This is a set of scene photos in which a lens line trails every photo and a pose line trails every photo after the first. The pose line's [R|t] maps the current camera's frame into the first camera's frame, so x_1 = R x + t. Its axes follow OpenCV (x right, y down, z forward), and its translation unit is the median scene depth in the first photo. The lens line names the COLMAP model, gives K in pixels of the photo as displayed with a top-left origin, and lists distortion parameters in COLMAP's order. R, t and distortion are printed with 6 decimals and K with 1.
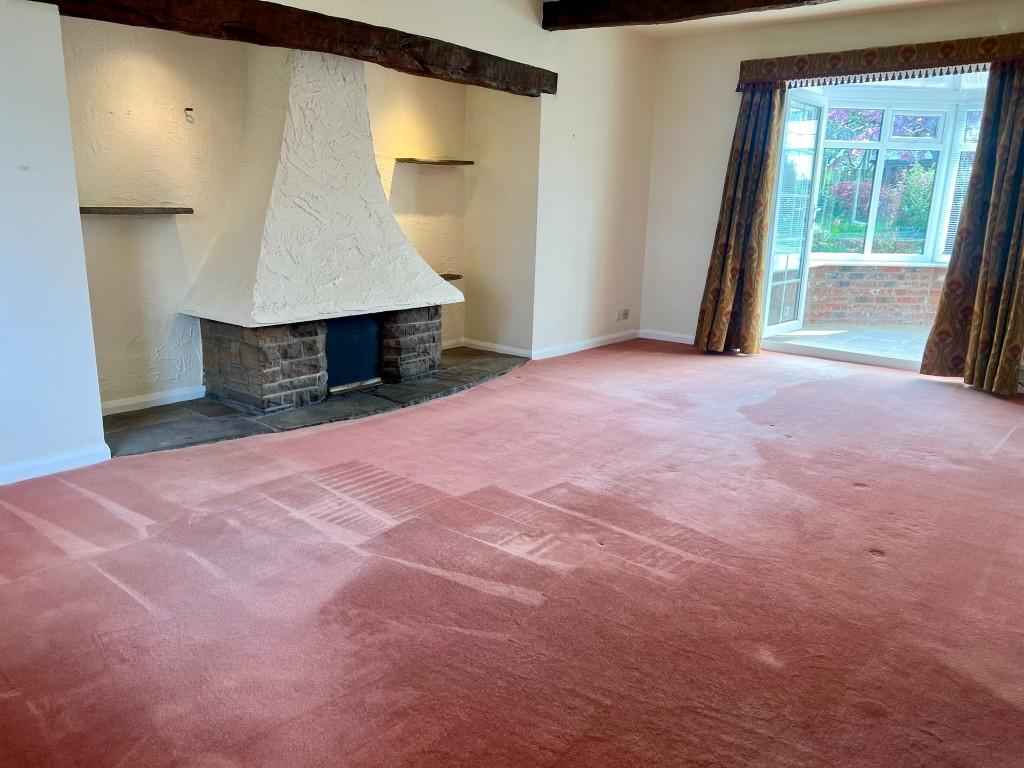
lens RADIAL K [[765.7, 0, 512.0], [0, 765.7, 384.0], [0, 0, 1]] dist [0.090222, -0.115878]
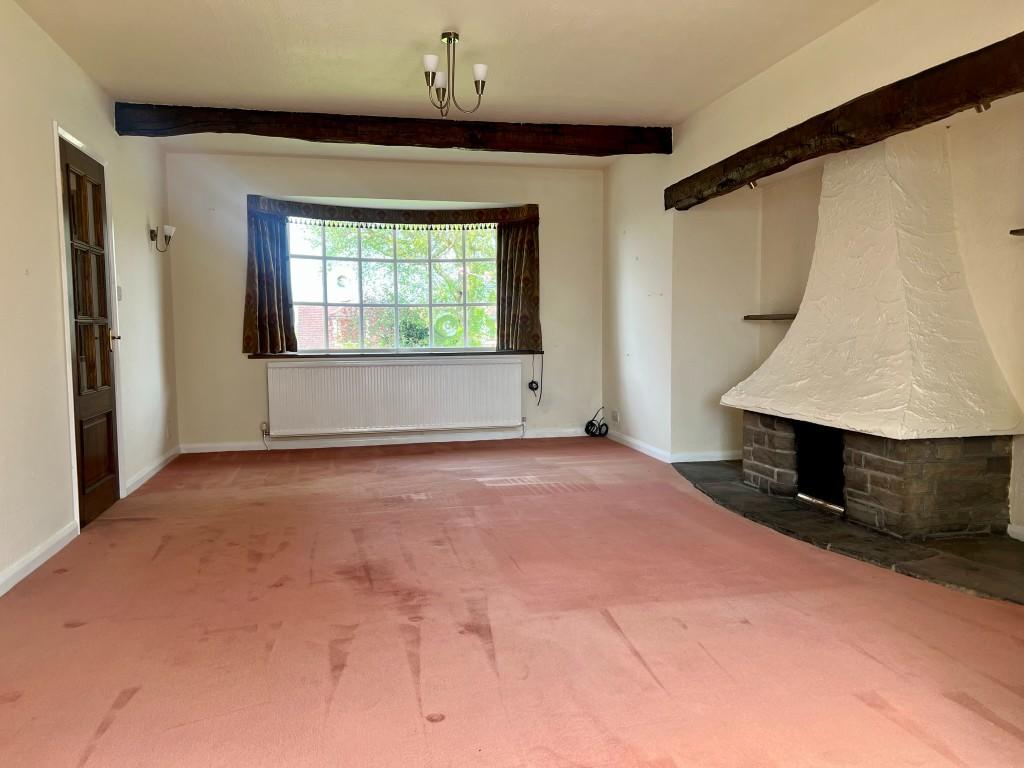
lens RADIAL K [[765.7, 0, 512.0], [0, 765.7, 384.0], [0, 0, 1]] dist [0.090222, -0.115878]
pose [[-0.616272, 0.038586, -0.786588, 0.776216], [-0.190639, 0.961784, 0.196541, -0.259061], [0.764111, 0.271077, -0.585364, 1.321246]]
